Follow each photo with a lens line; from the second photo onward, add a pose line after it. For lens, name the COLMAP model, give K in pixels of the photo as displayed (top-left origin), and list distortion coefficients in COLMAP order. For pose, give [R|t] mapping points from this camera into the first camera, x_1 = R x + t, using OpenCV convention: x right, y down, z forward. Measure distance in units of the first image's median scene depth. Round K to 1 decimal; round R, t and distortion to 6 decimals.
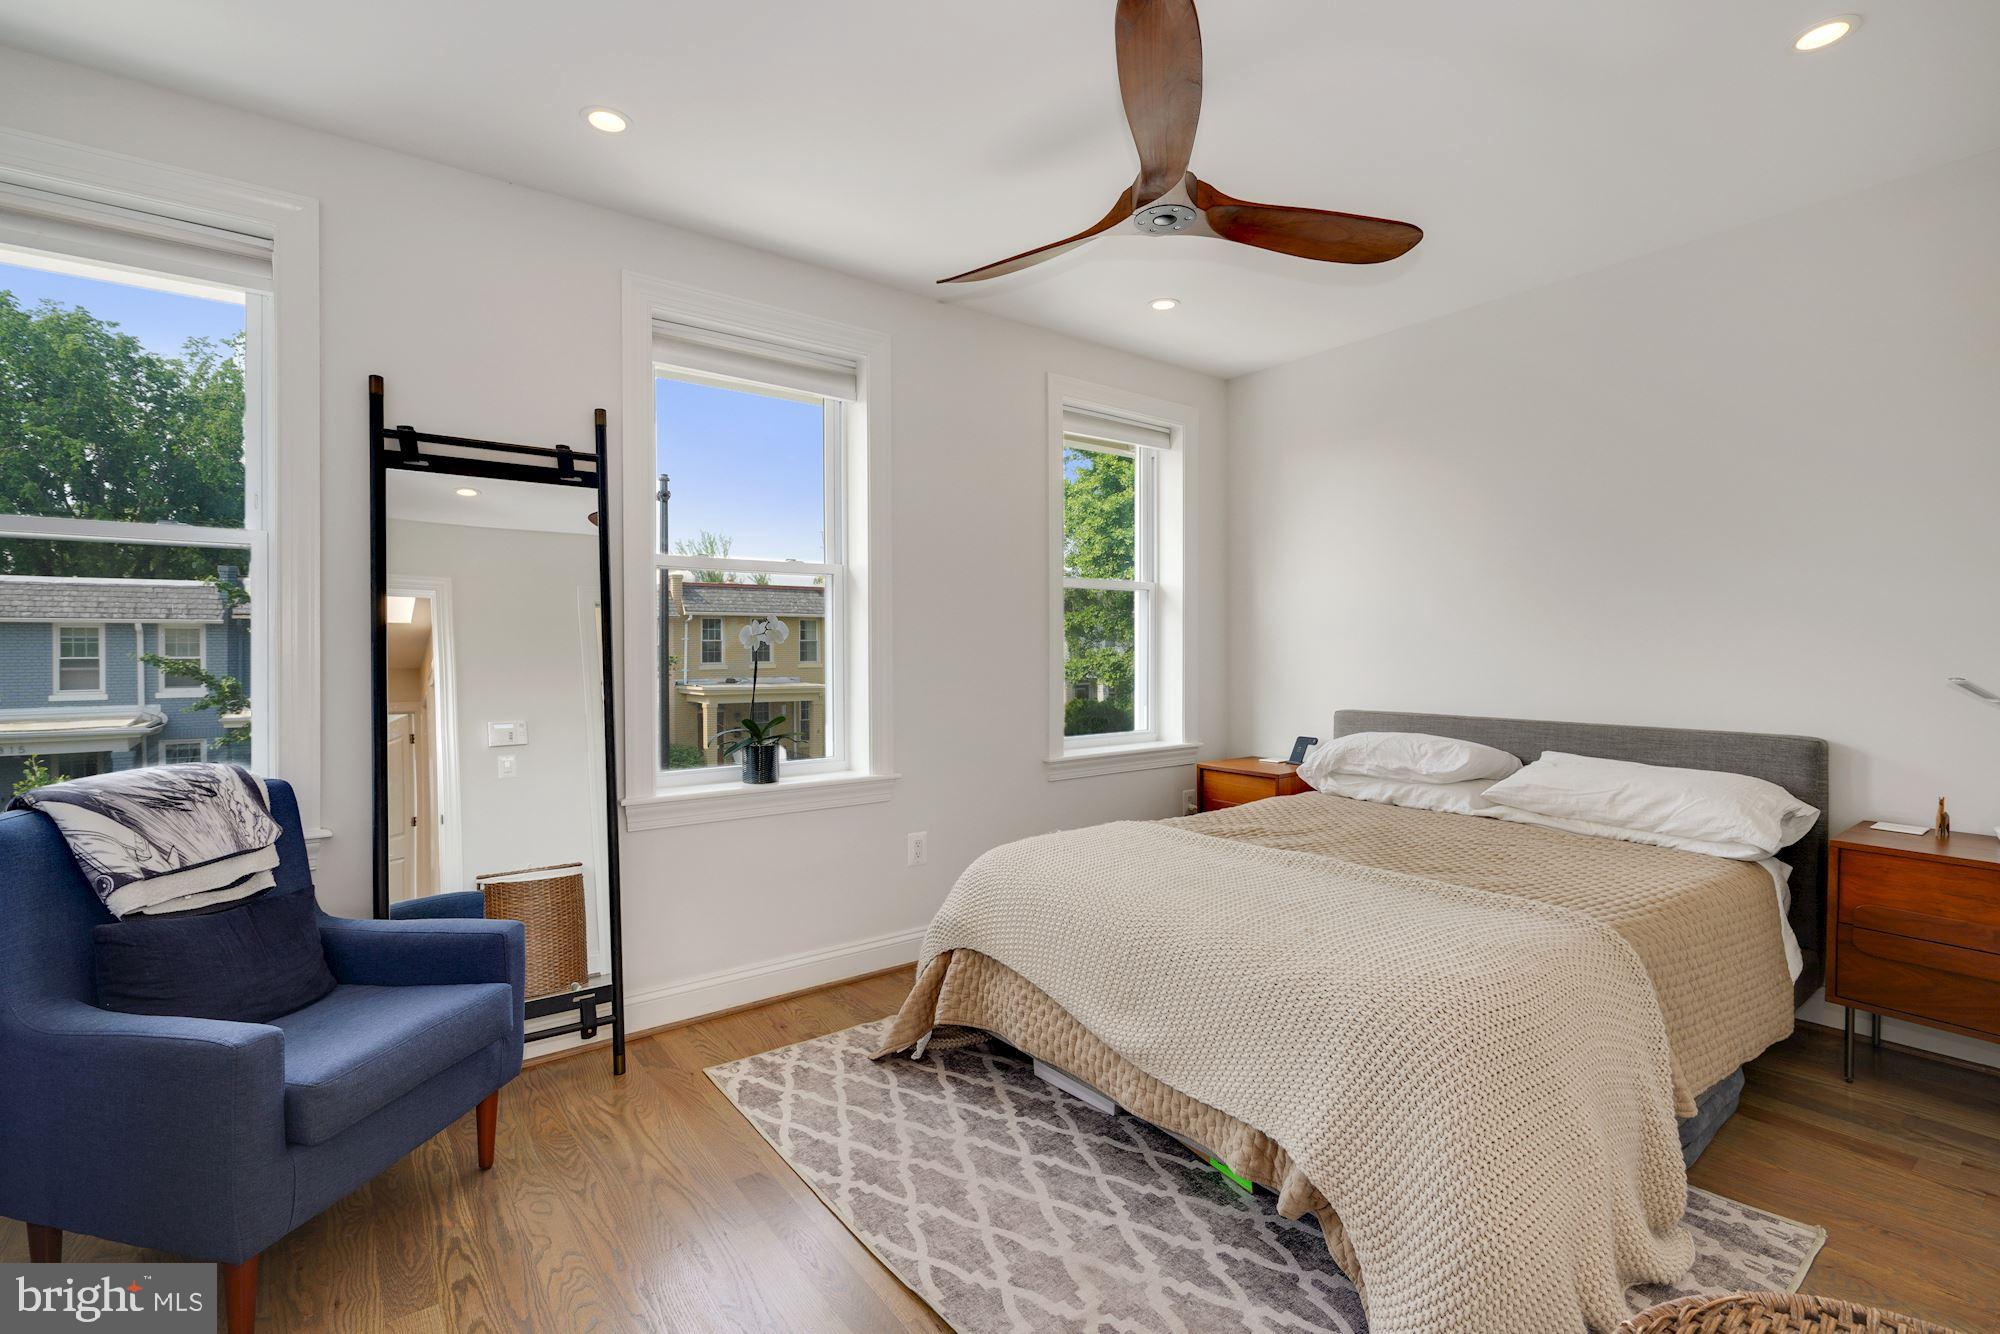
lens RADIAL K [[910.6, 0, 995.3], [0, 910.6, 657.7], [0, 0, 1]] dist [-0.004168, 0.000617]
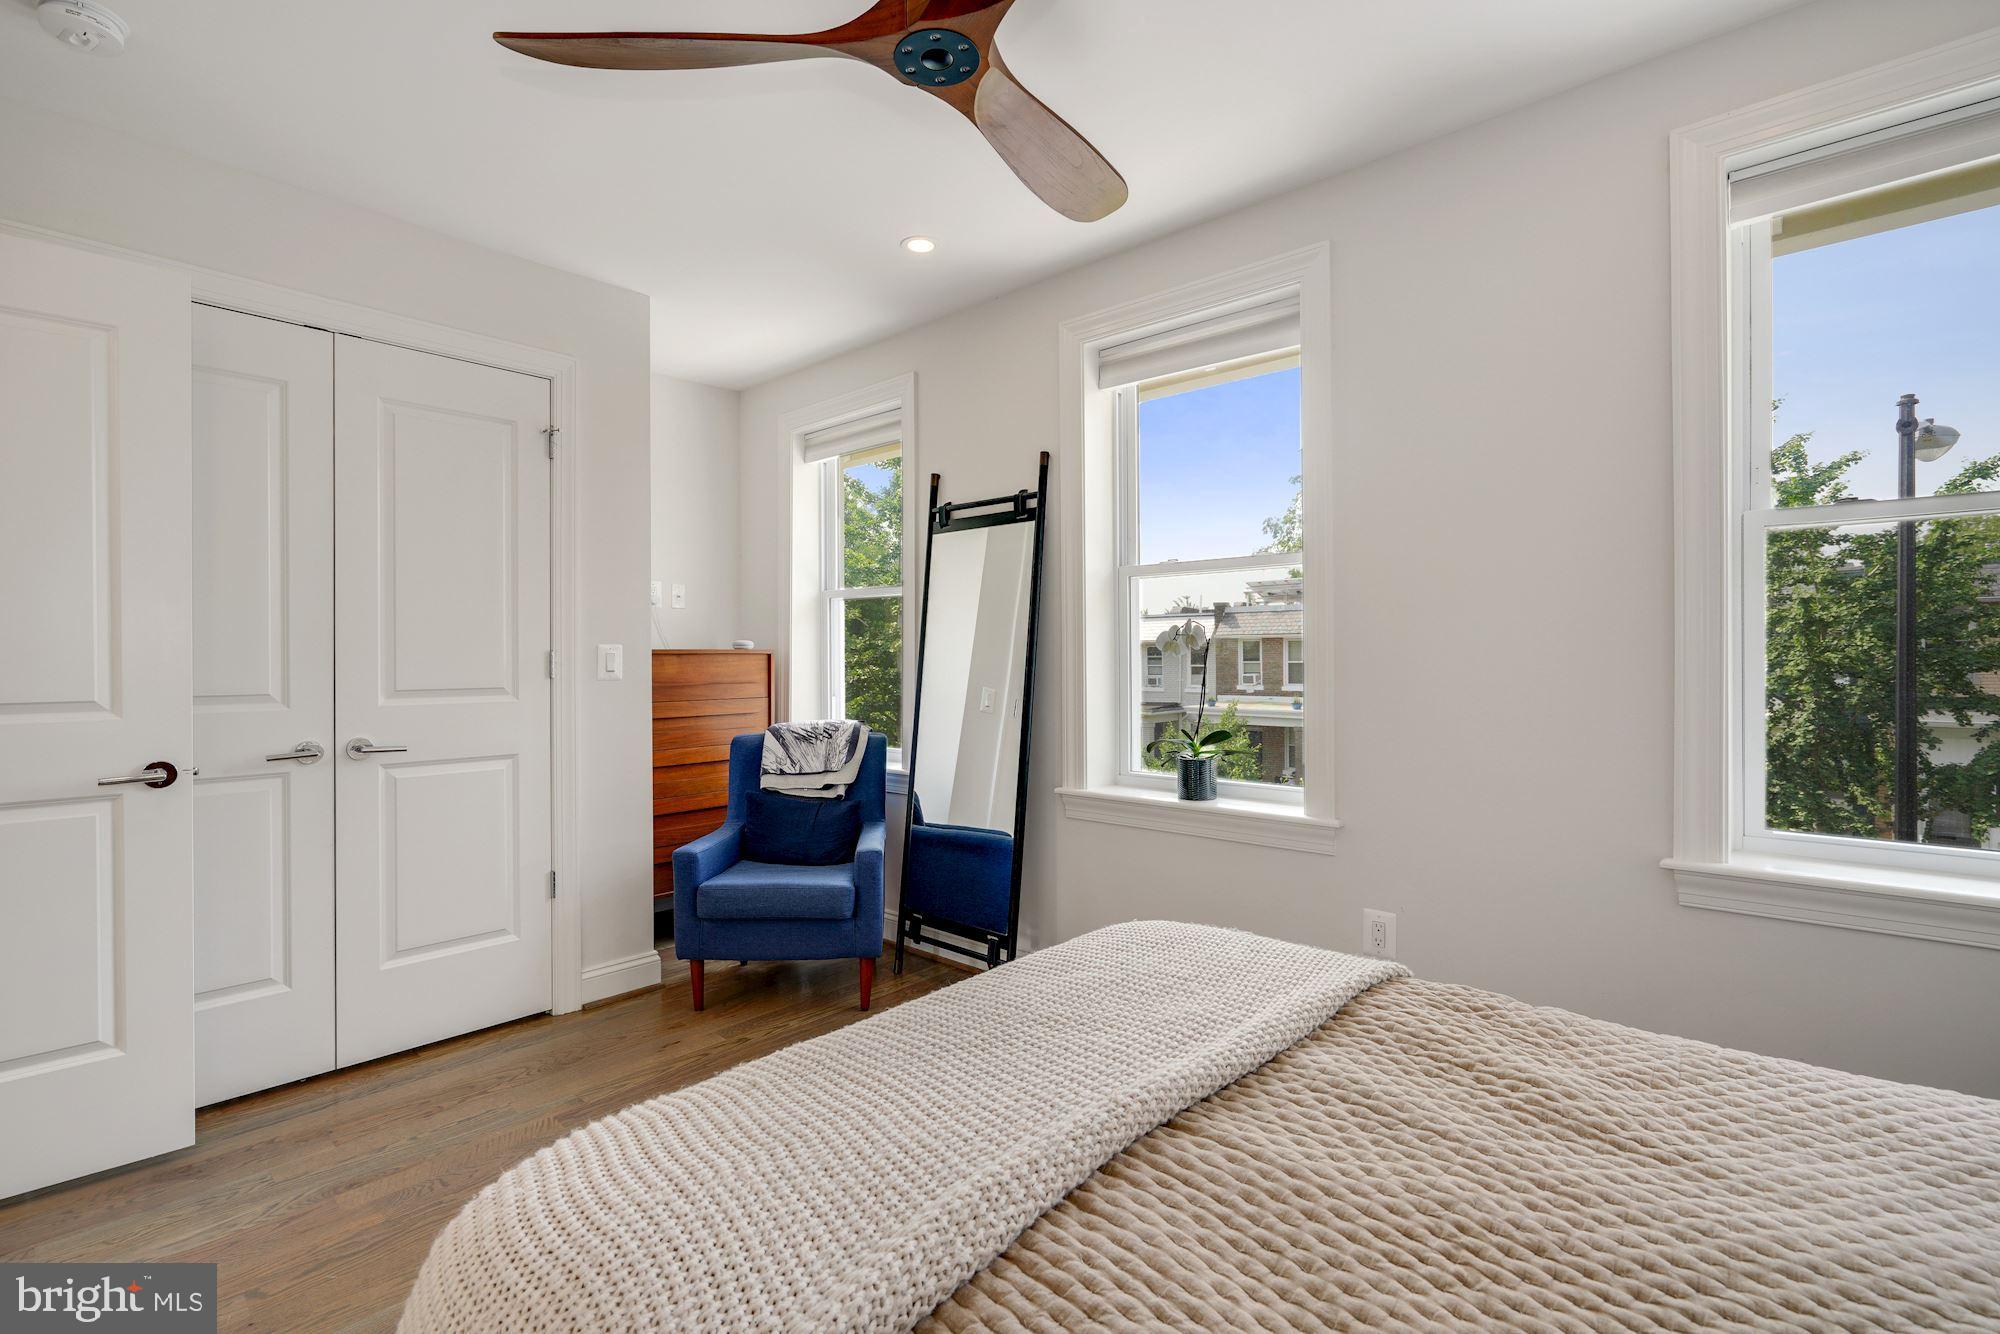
lens RADIAL K [[910.6, 0, 995.7], [0, 910.6, 665.6], [0, 0, 1]] dist [-0.004168, 0.000617]
pose [[0.190724, 0.011202, -0.981580, 0.724793], [-0.006631, 0.999927, 0.010123, -0.008994], [0.981621, 0.004579, 0.190784, 0.729562]]
